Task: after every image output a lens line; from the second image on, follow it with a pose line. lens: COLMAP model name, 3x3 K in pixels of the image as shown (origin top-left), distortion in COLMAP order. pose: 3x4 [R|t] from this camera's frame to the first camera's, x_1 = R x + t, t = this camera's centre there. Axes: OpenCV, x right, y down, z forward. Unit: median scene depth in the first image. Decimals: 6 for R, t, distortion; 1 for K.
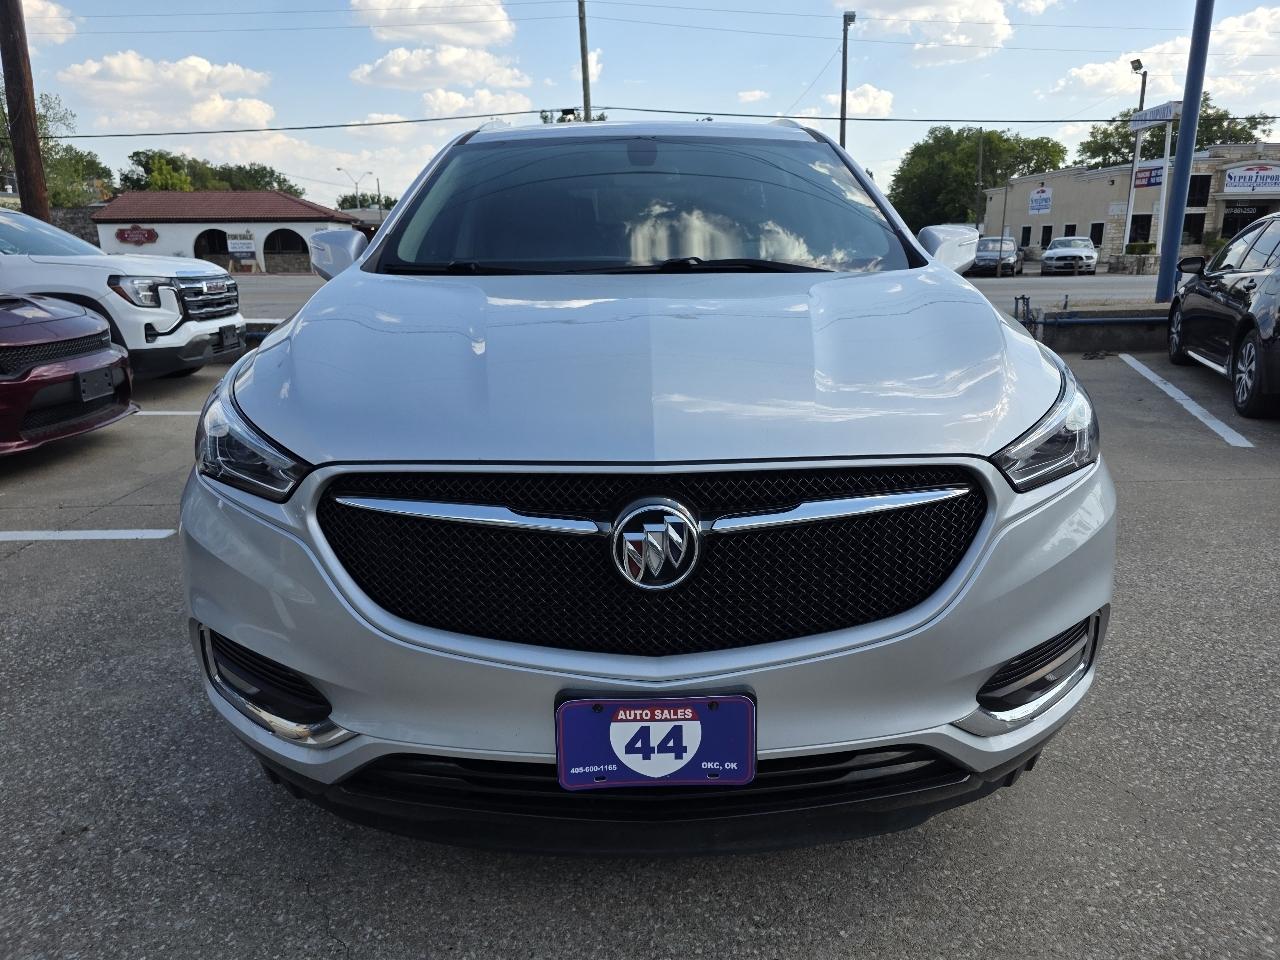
lens RADIAL K [[872.5, 0, 651.8], [0, 872.5, 480.4], [0, 0, 1]] dist [0.036651, -0.036412]
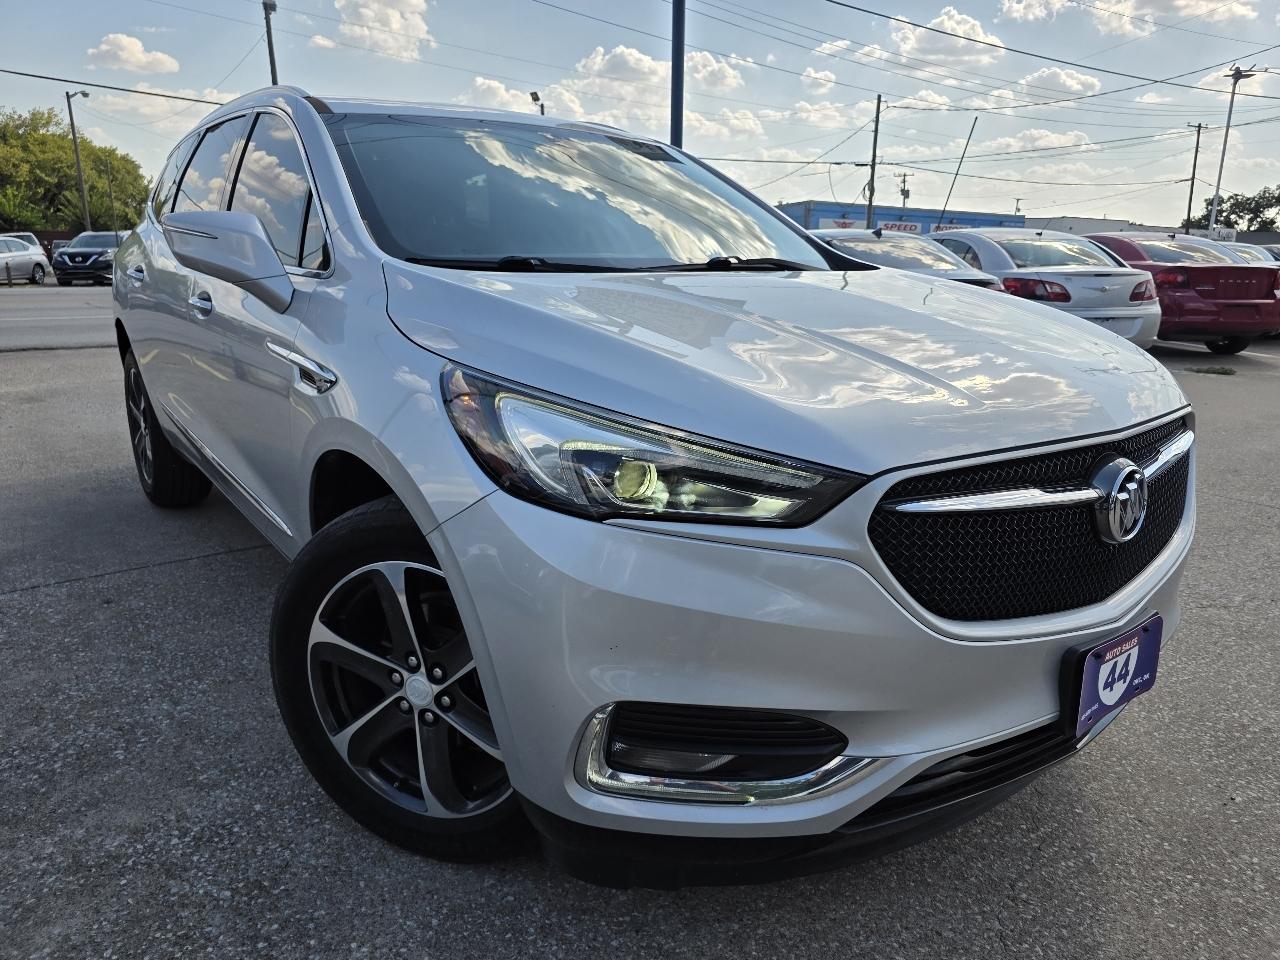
lens RADIAL K [[872.5, 0, 633.4], [0, 872.5, 488.0], [0, 0, 1]] dist [0.036651, -0.036412]
pose [[0.800660, -0.135894, 0.583503, -1.140325], [0.135187, 0.989797, 0.045018, -0.080031], [-0.583667, 0.042838, 0.810862, 0.419457]]
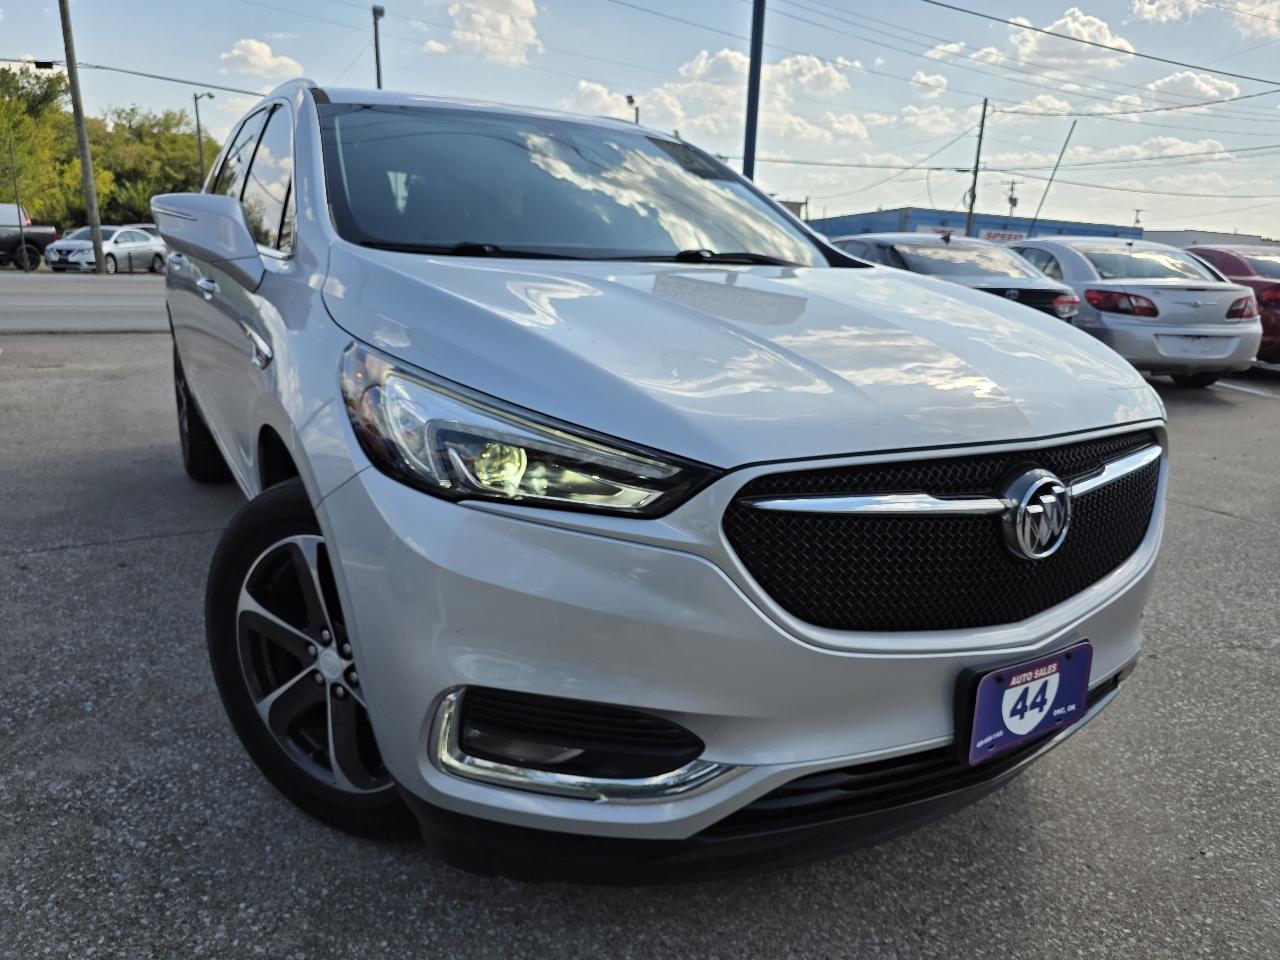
lens RADIAL K [[872.5, 0, 618.4], [0, 872.5, 490.6], [0, 0, 1]] dist [0.036651, -0.036412]
pose [[0.867906, -0.089609, 0.488578, -0.926661], [0.085574, 0.995861, 0.030636, -0.032121], [-0.489301, 0.015220, 0.871982, 0.303840]]
